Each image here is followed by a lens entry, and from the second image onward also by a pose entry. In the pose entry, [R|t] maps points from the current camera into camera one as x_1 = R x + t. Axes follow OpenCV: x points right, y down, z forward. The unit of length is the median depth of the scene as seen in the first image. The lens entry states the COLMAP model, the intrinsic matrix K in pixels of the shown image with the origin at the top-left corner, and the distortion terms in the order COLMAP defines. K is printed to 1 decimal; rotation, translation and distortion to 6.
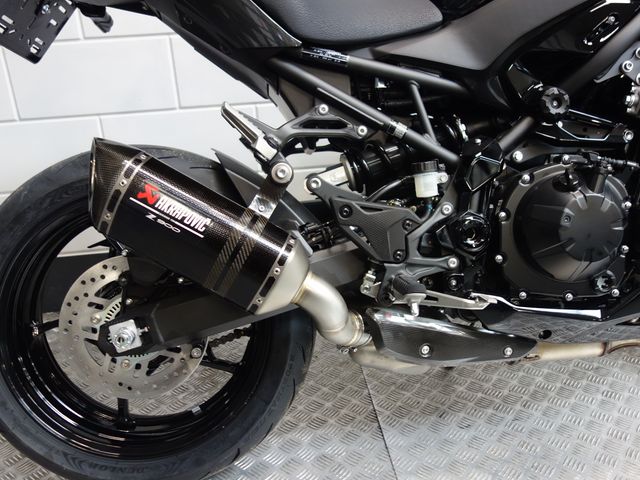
lens RADIAL K [[564.3, 0, 320.0], [0, 564.3, 240.0], [0, 0, 1]] dist [0.009517, -0.000060]
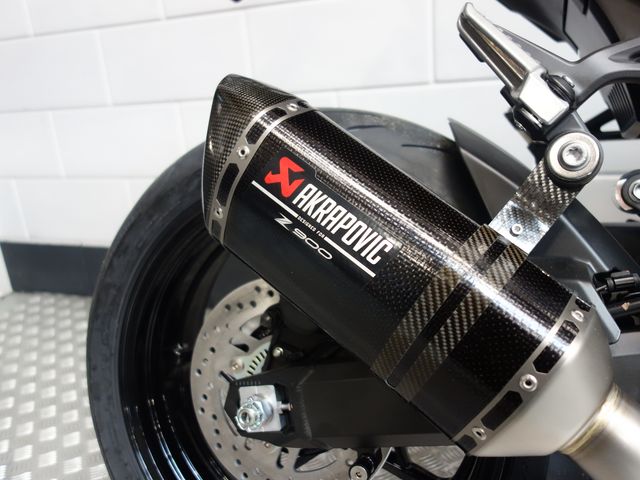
lens RADIAL K [[564.3, 0, 320.0], [0, 564.3, 240.0], [0, 0, 1]] dist [0.009517, -0.000060]
pose [[0.886193, 0.124986, -0.446140, -0.037967], [-0.130787, 0.991249, 0.017908, -0.035385], [0.444474, 0.042480, 0.894784, 0.519444]]
